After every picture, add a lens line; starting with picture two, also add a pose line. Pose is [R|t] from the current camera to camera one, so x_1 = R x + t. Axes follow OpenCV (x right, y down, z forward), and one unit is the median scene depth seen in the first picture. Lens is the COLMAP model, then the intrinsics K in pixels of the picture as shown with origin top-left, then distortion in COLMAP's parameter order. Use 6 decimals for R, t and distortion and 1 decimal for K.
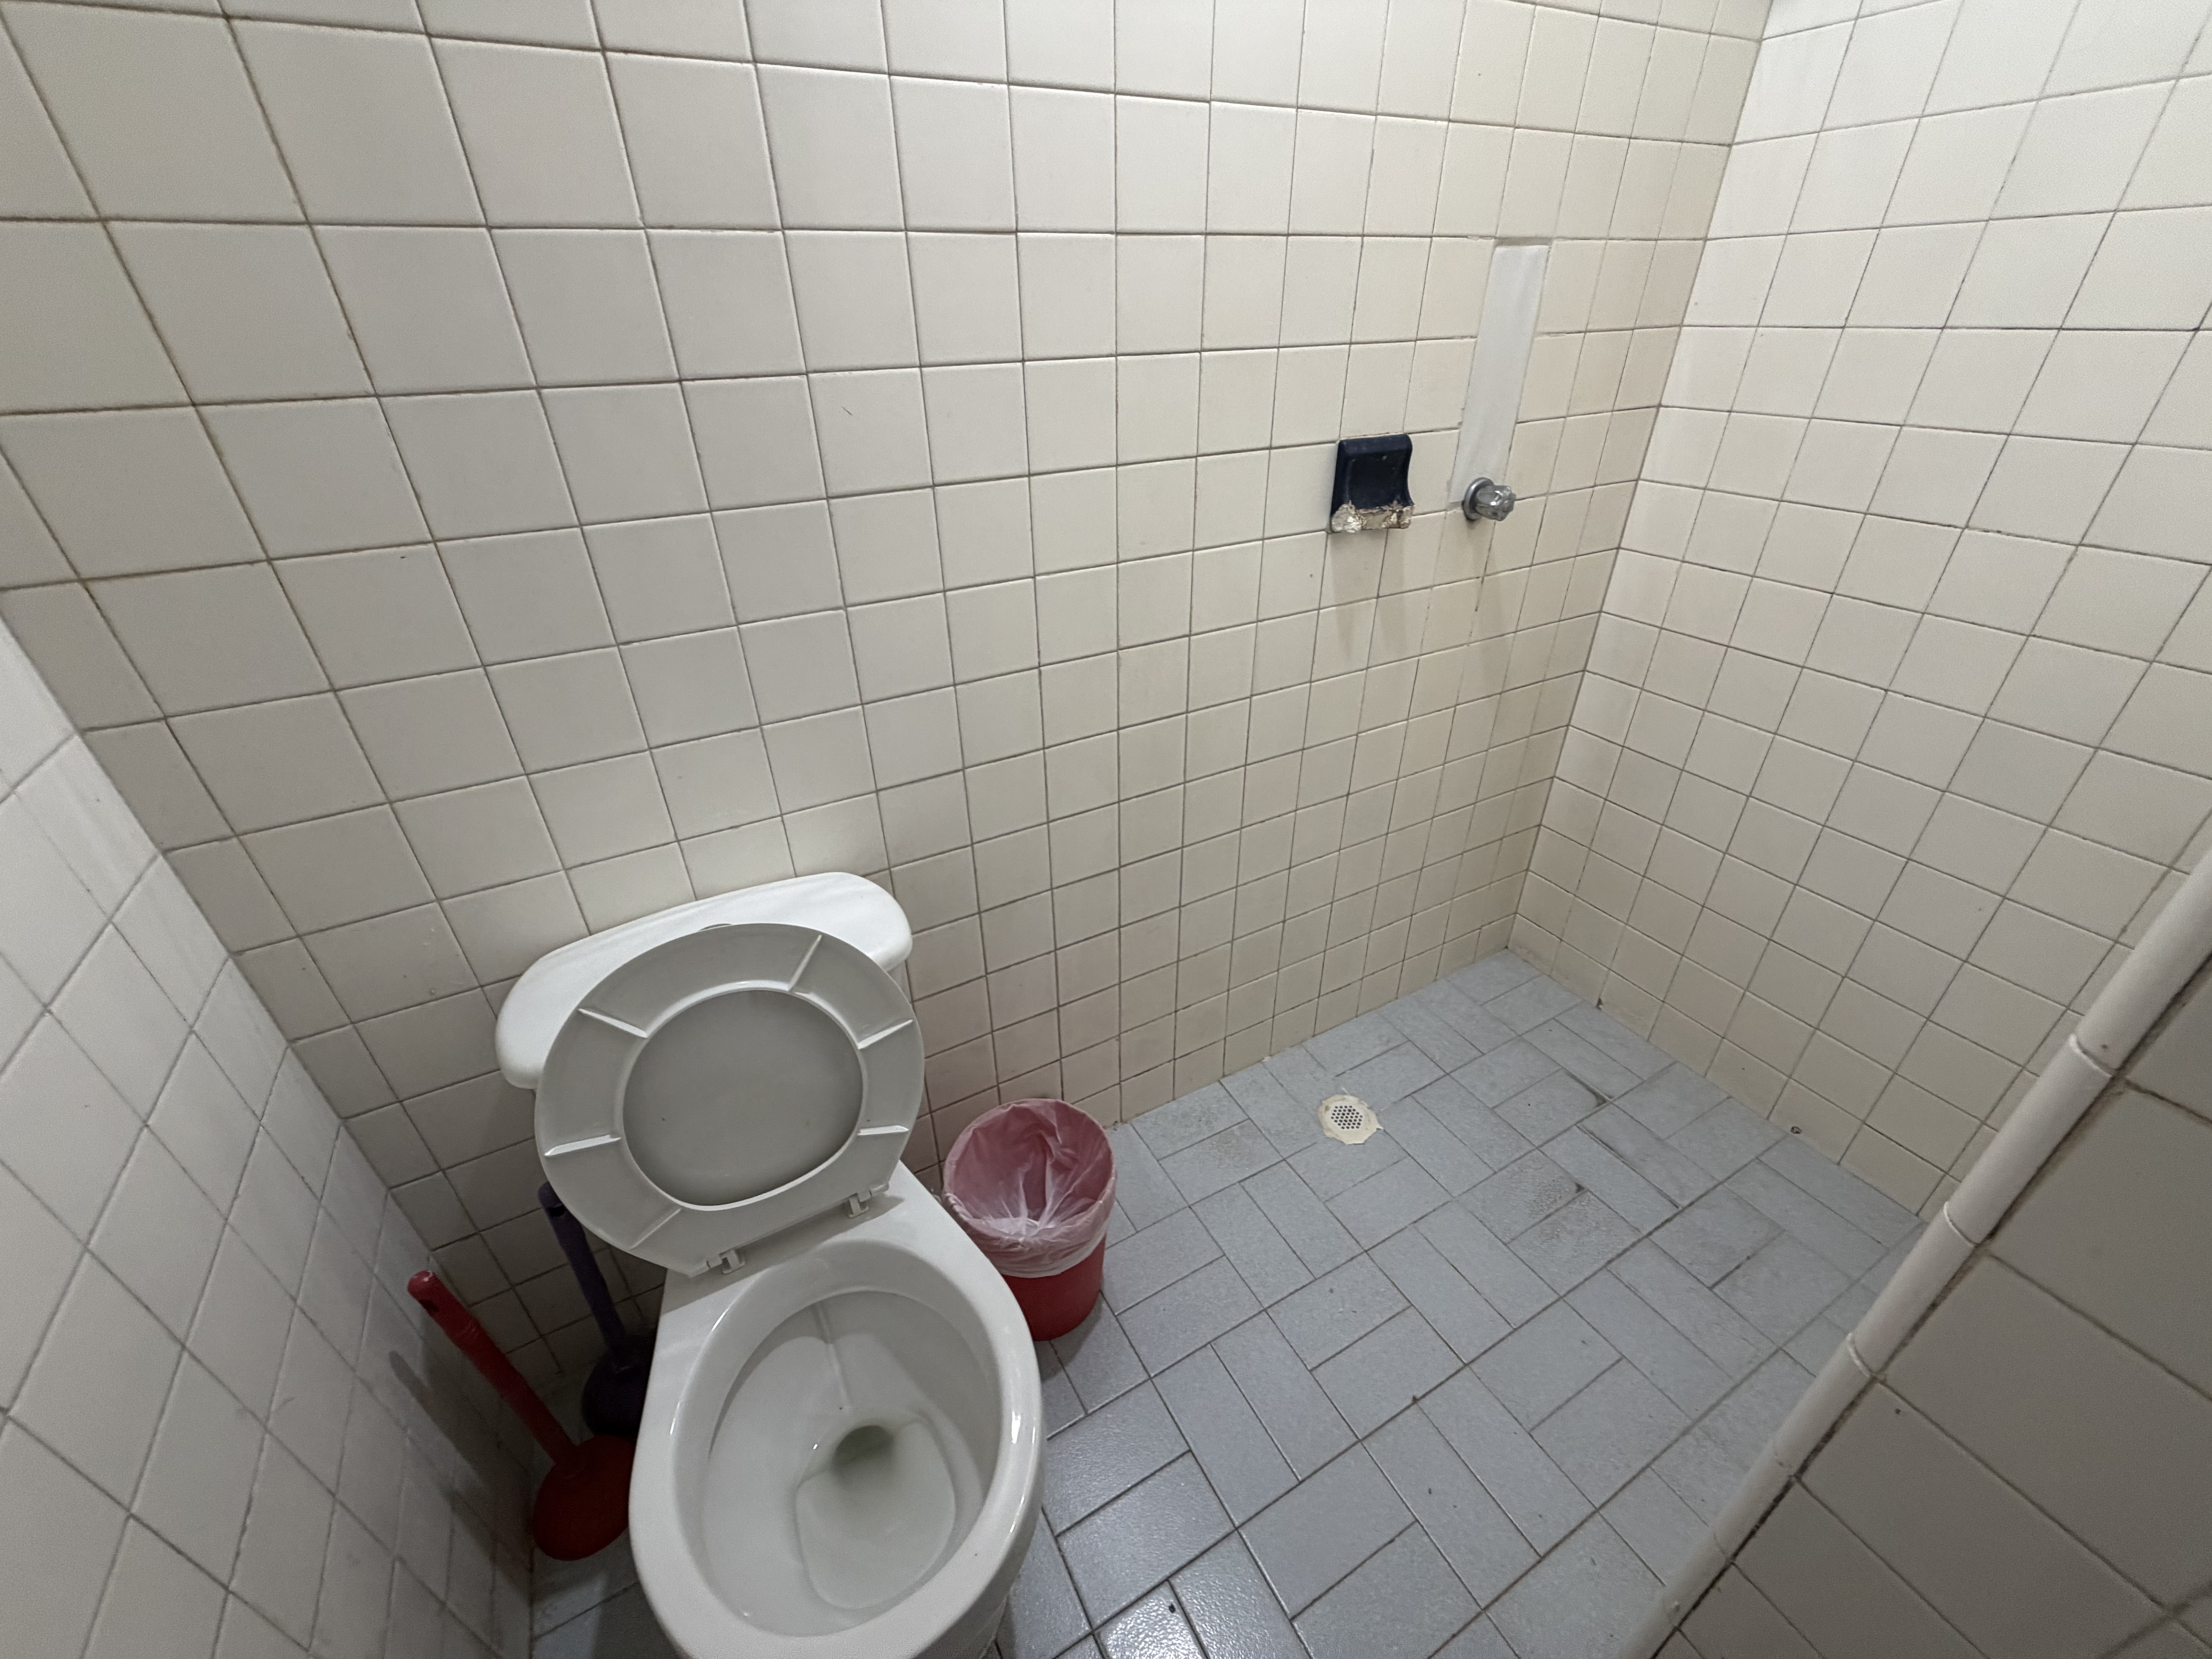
lens RADIAL K [[883.2, 0, 1100.7], [0, 883.2, 828.0], [0, 0, 1]] dist [0.000800, -0.000497]
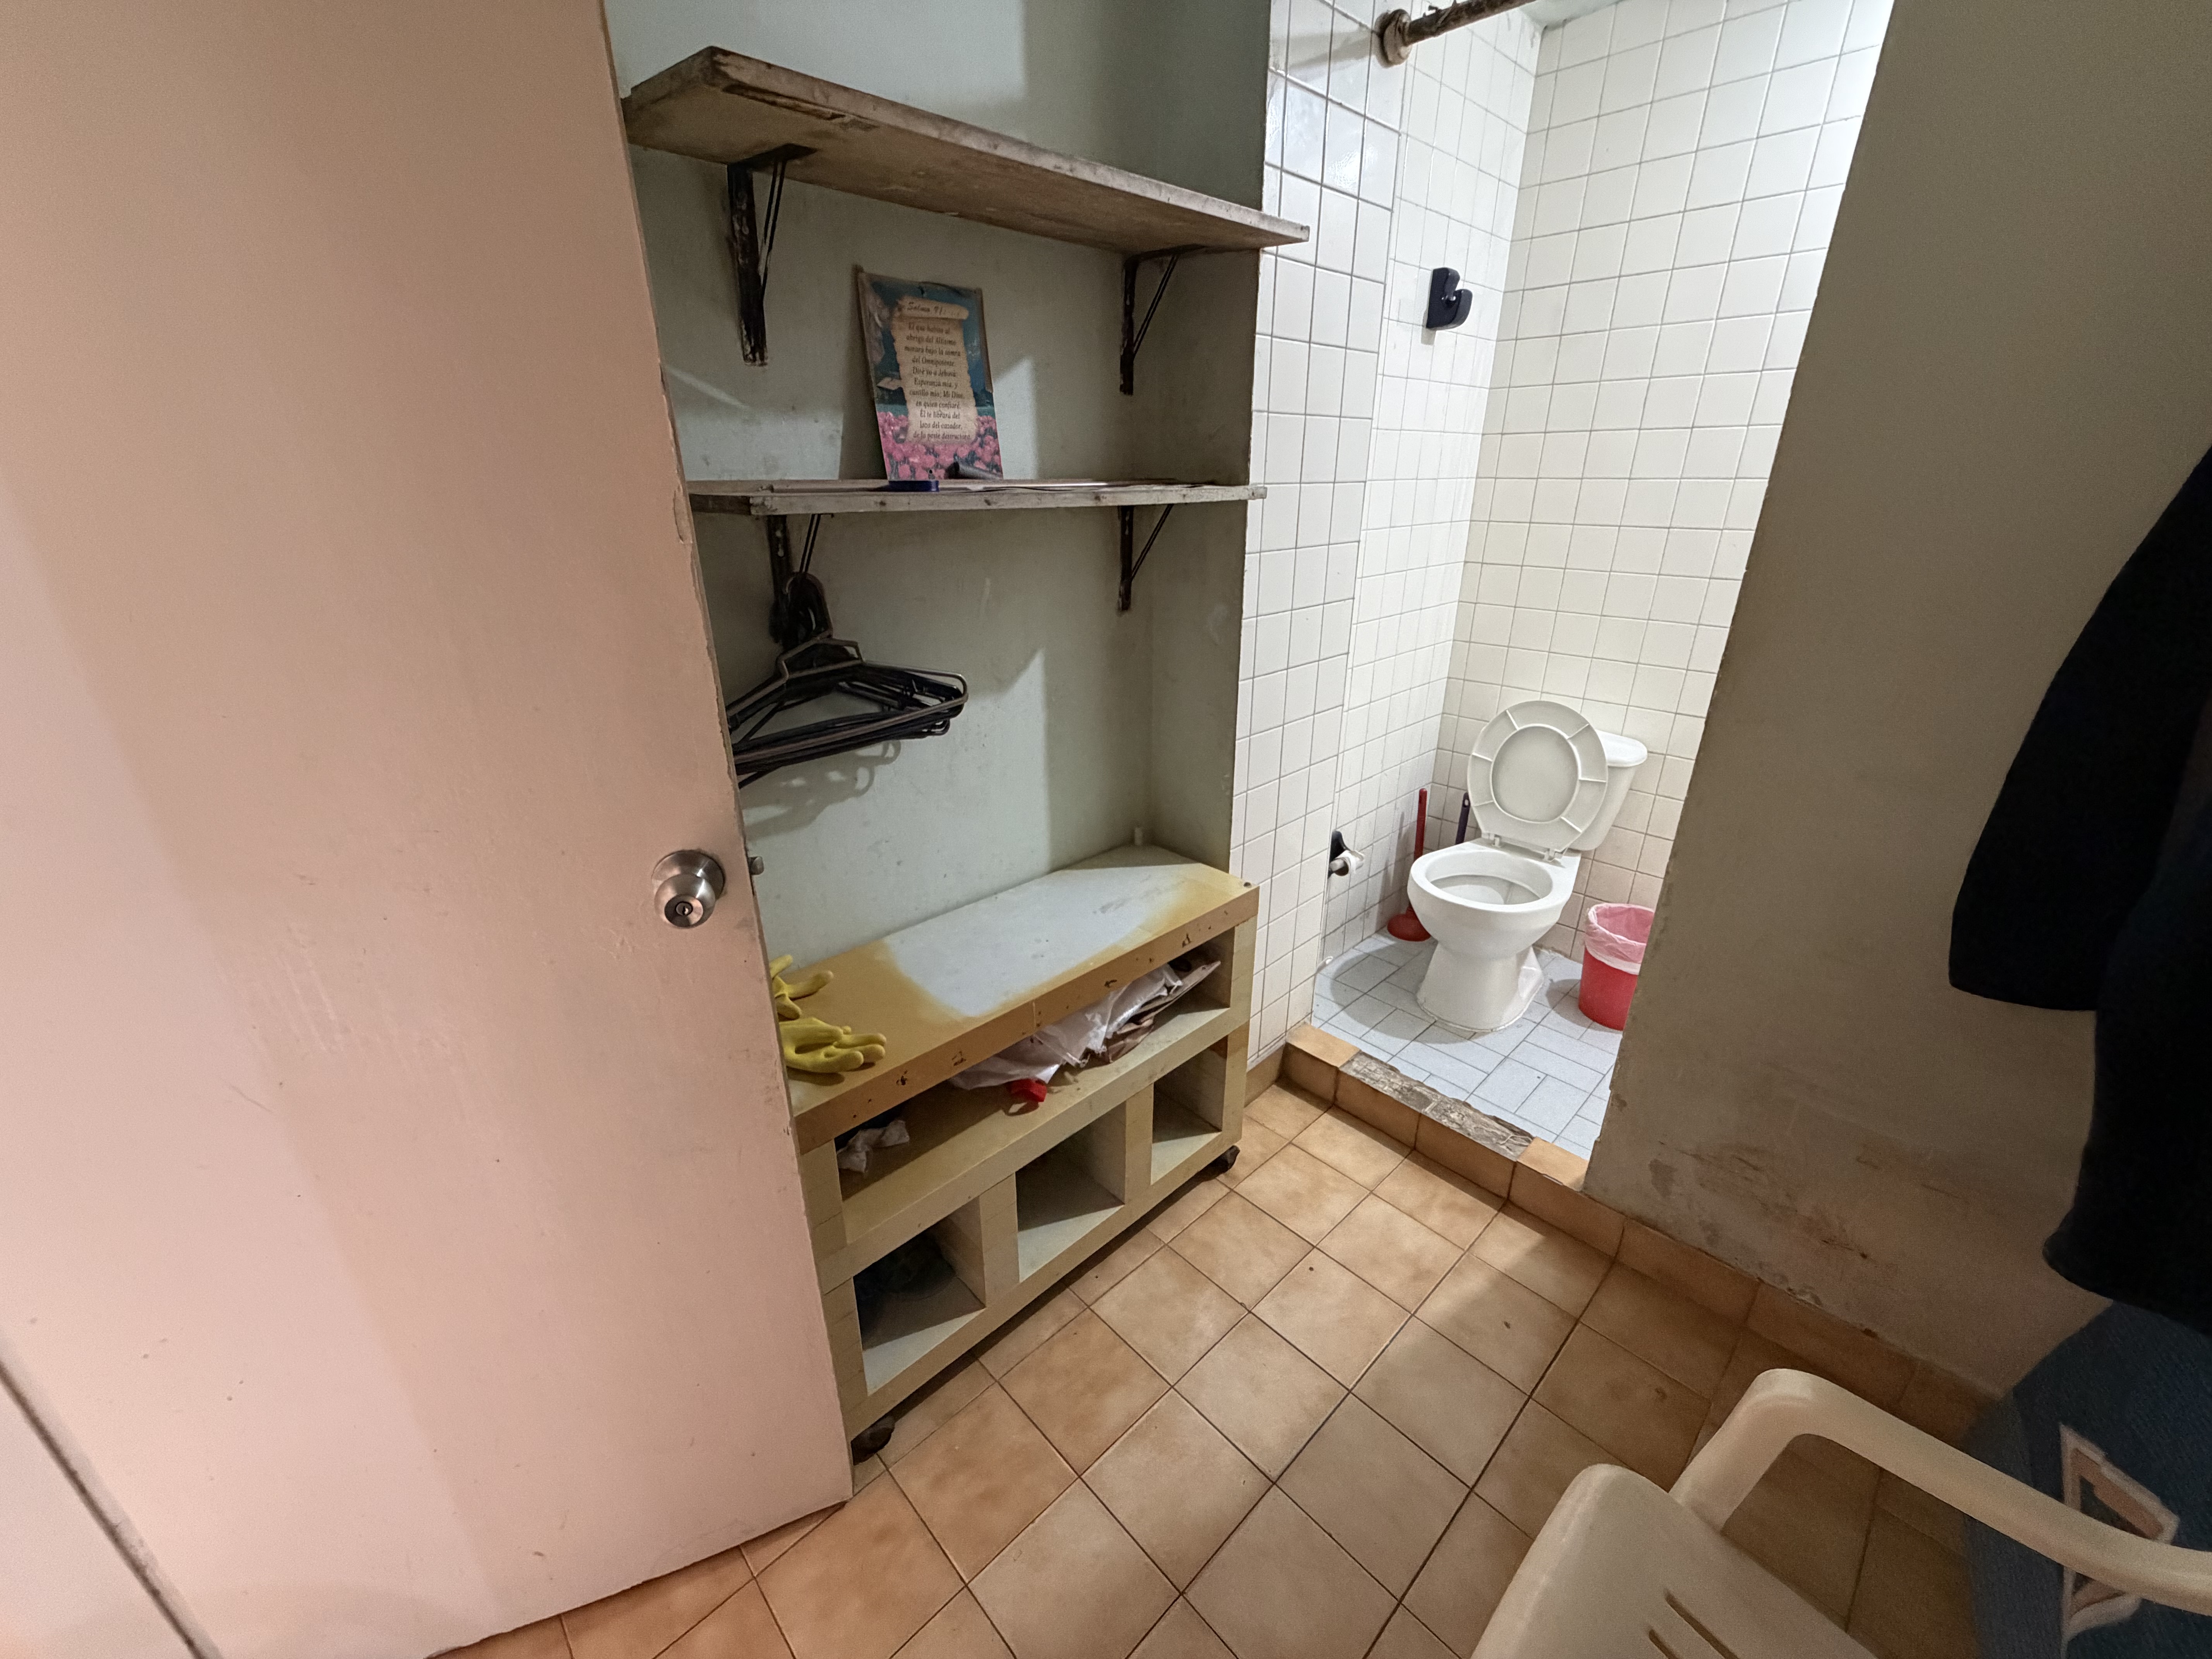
lens RADIAL K [[883.2, 0, 1100.7], [0, 883.2, 828.0], [0, 0, 1]] dist [0.000800, -0.000497]
pose [[0.253139, 0.377639, -0.890679, 1.700512], [-0.493210, 0.842411, 0.216999, 0.509588], [0.832265, 0.384361, 0.399502, -1.084508]]
